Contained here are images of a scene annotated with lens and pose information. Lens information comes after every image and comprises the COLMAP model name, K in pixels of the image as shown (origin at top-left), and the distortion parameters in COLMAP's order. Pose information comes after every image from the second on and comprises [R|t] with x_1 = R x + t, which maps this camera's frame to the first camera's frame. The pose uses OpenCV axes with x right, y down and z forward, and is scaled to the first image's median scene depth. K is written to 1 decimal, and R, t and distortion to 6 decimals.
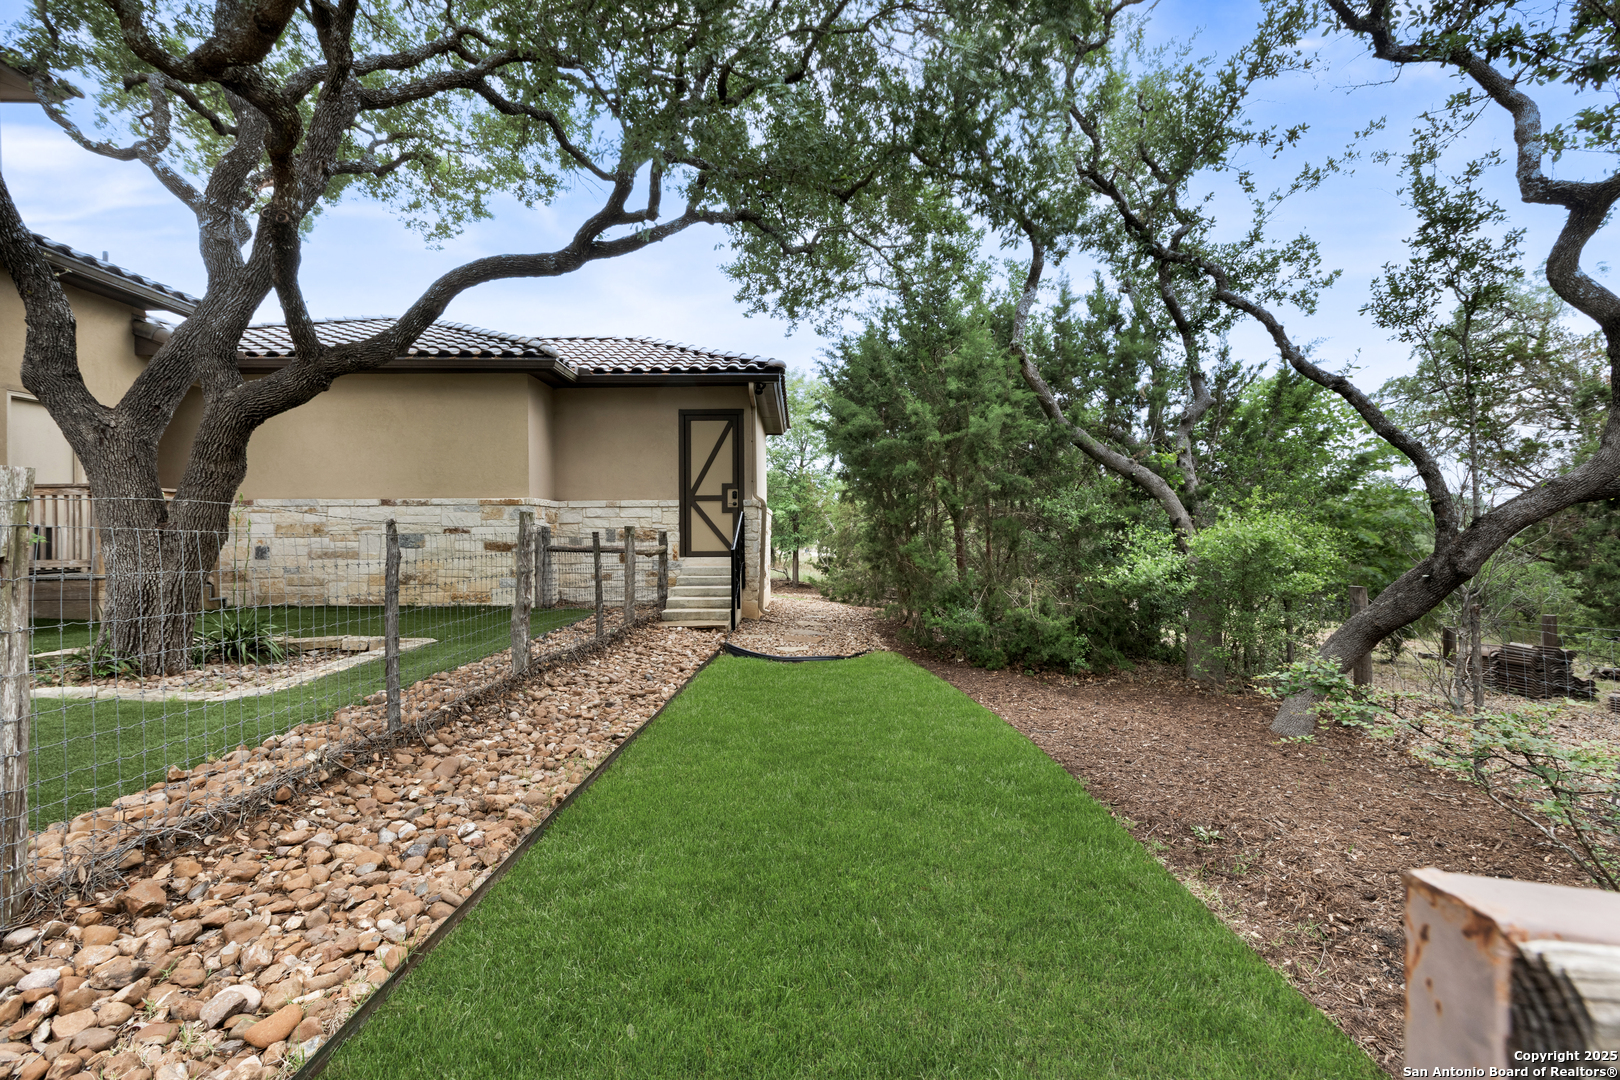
lens RADIAL K [[721.0, 0, 810.0], [0, 721.0, 540.0], [0, 0, 1]] dist [-0.001630, 0.000120]
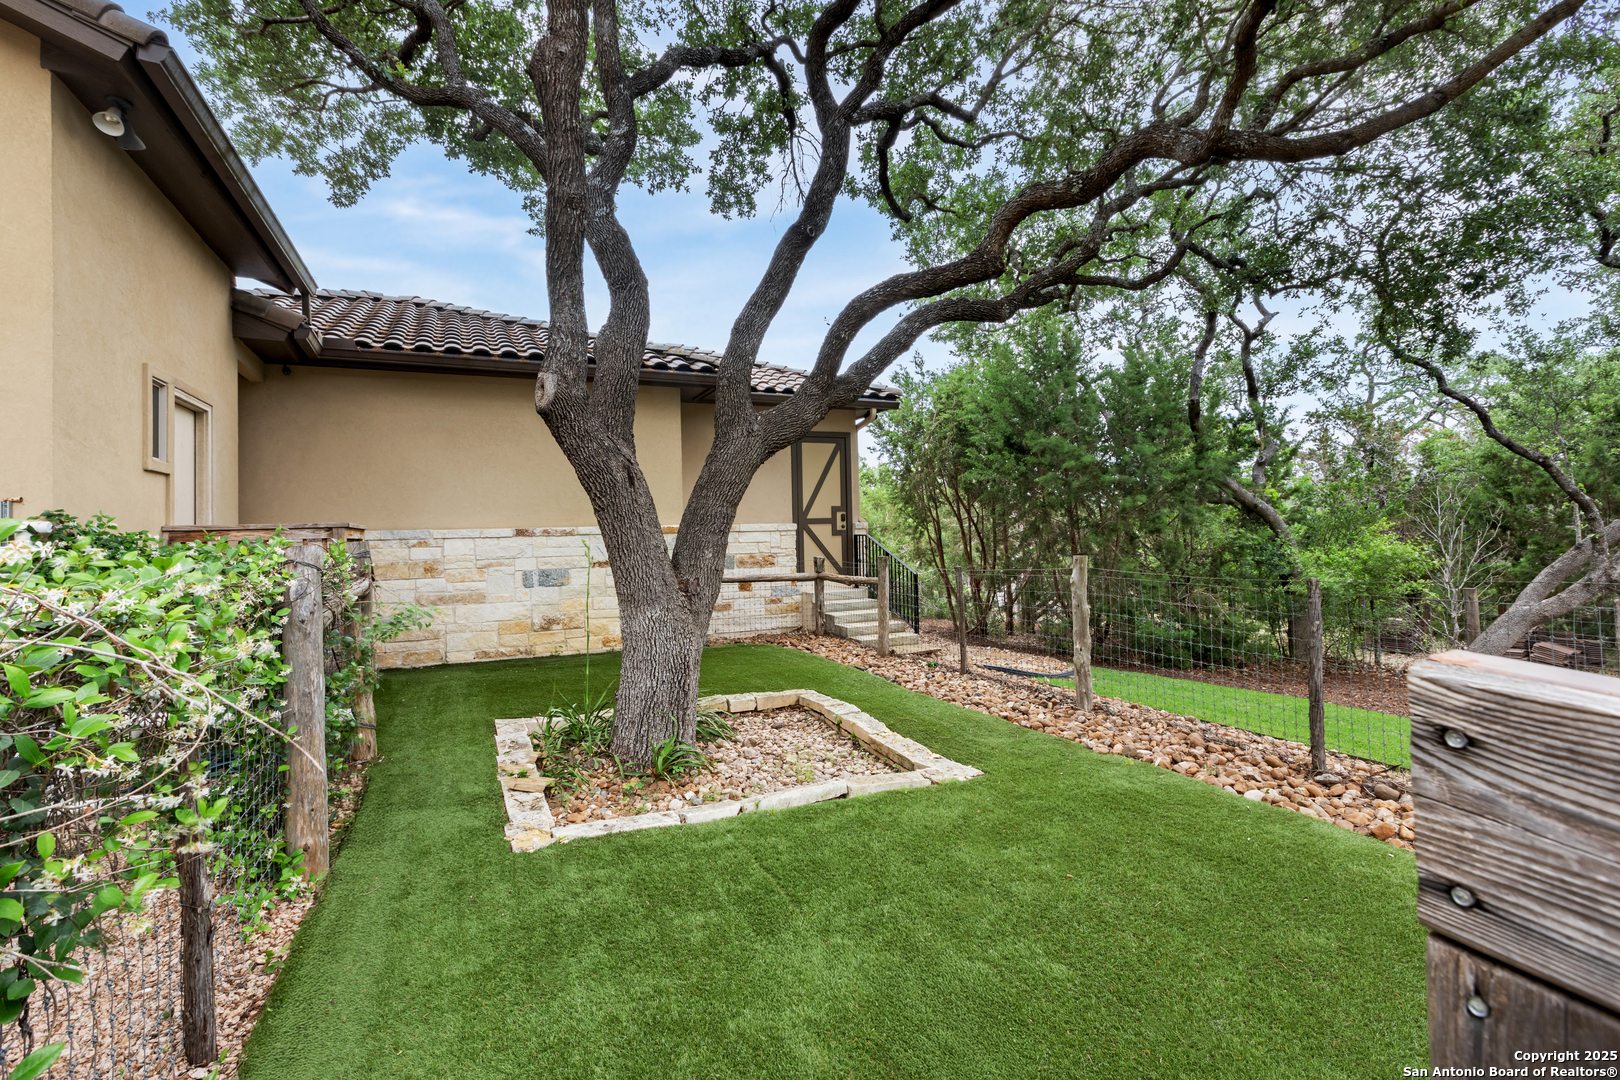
lens RADIAL K [[721.0, 0, 810.0], [0, 721.0, 540.0], [0, 0, 1]] dist [-0.001630, 0.000120]
pose [[0.911302, -0.021778, 0.411161, -0.625226], [0.024266, 0.999705, -0.000830, -0.034778], [-0.411022, 0.010734, 0.911562, 0.109087]]
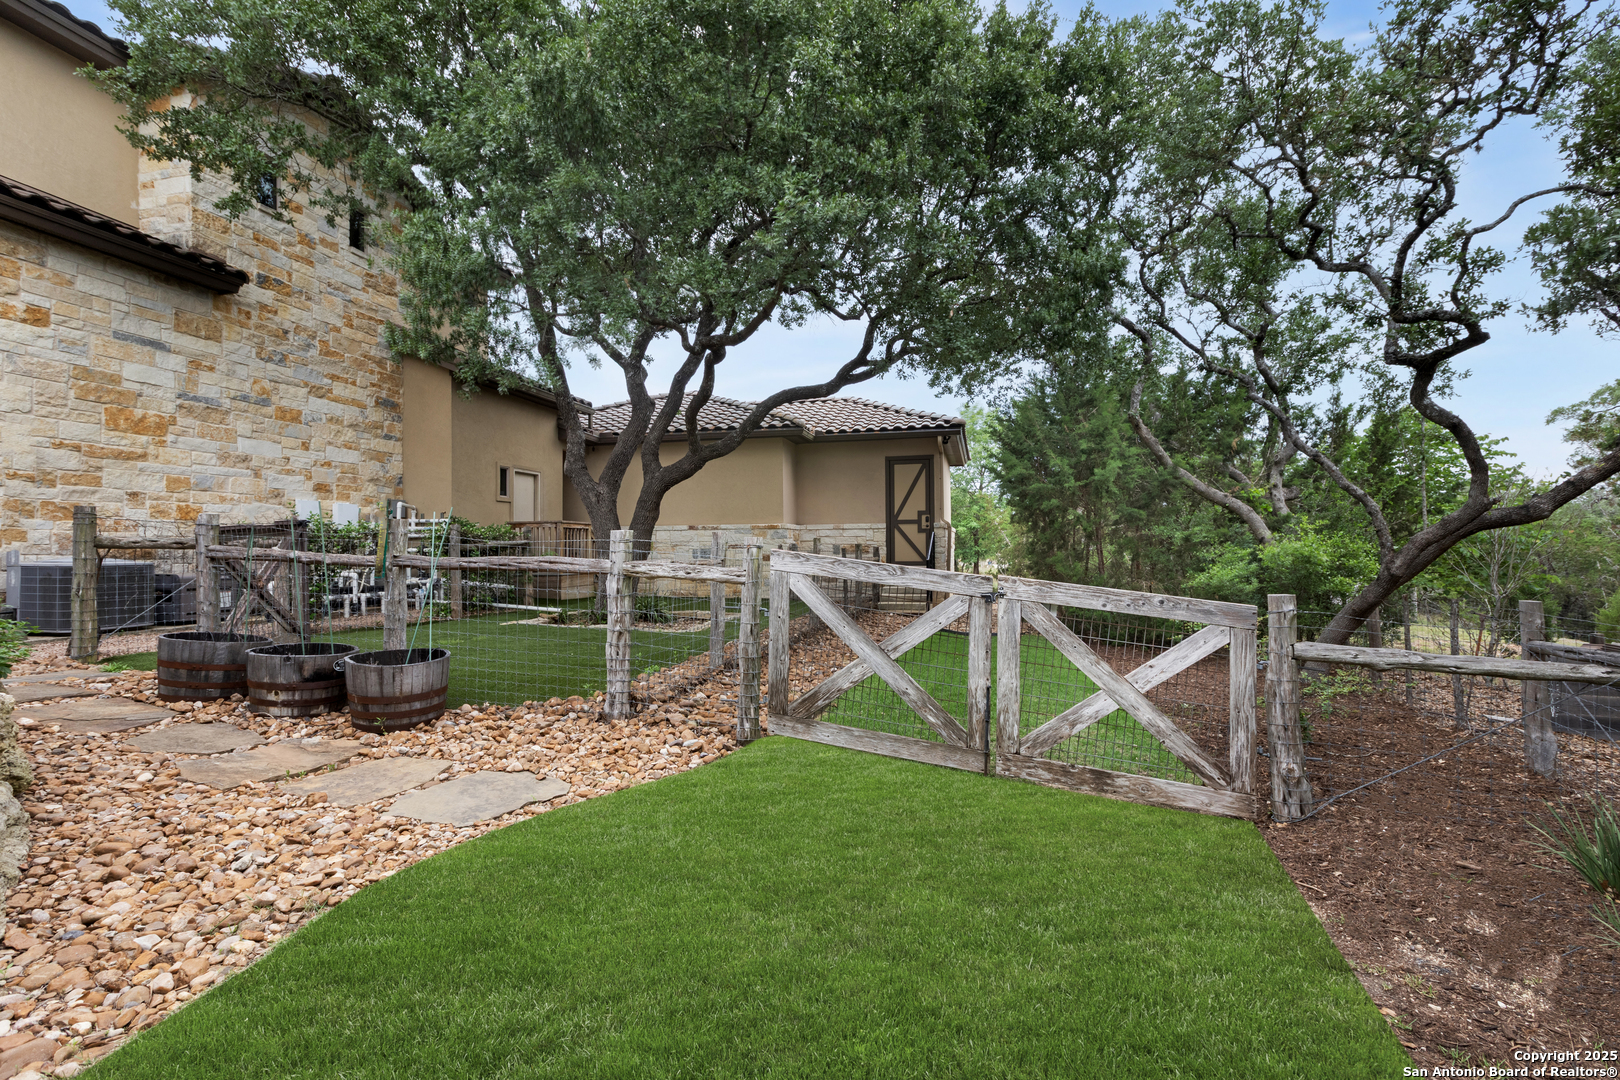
lens RADIAL K [[721.0, 0, 810.0], [0, 721.0, 540.0], [0, 0, 1]] dist [-0.001630, 0.000120]
pose [[0.968840, -0.004724, -0.247643, 0.017446], [0.000579, 0.999859, -0.016806, -0.001822], [0.247687, 0.016139, 0.968706, -0.383178]]
